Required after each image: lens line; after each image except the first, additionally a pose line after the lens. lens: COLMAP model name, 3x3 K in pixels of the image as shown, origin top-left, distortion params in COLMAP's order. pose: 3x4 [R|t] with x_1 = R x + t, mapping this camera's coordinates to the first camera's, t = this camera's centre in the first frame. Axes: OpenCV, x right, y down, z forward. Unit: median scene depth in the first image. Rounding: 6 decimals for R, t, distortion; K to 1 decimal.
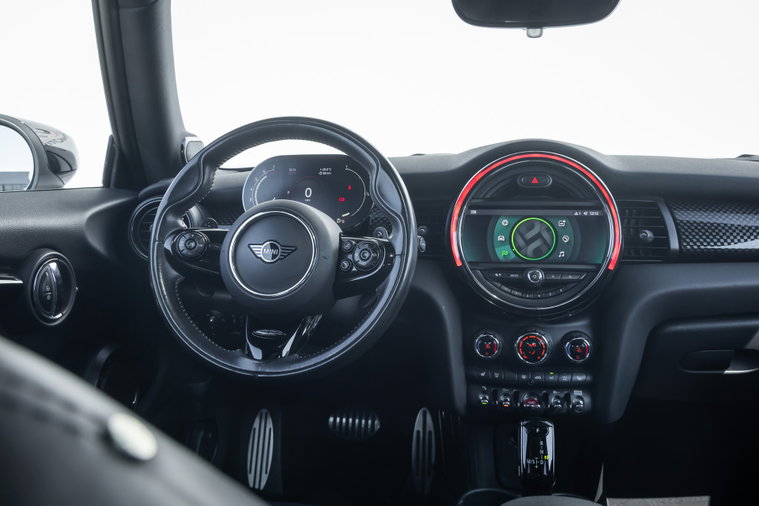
lens RADIAL K [[742.6, 0, 392.9], [0, 742.6, 234.4], [0, 0, 1]] dist [-0.009512, 0.000000]
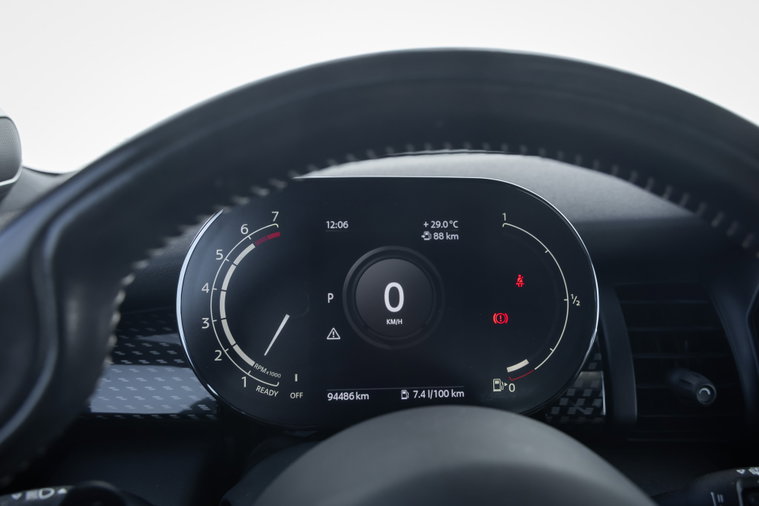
lens RADIAL K [[638.3, 0, 379.1], [0, 638.3, 252.0], [0, 0, 1]] dist [-0.009139, 0.003409]
pose [[0.960487, -0.027338, 0.276978, -0.209457], [0.001548, 0.995674, 0.092905, -0.108707], [-0.278319, -0.088805, 0.956374, 0.779996]]
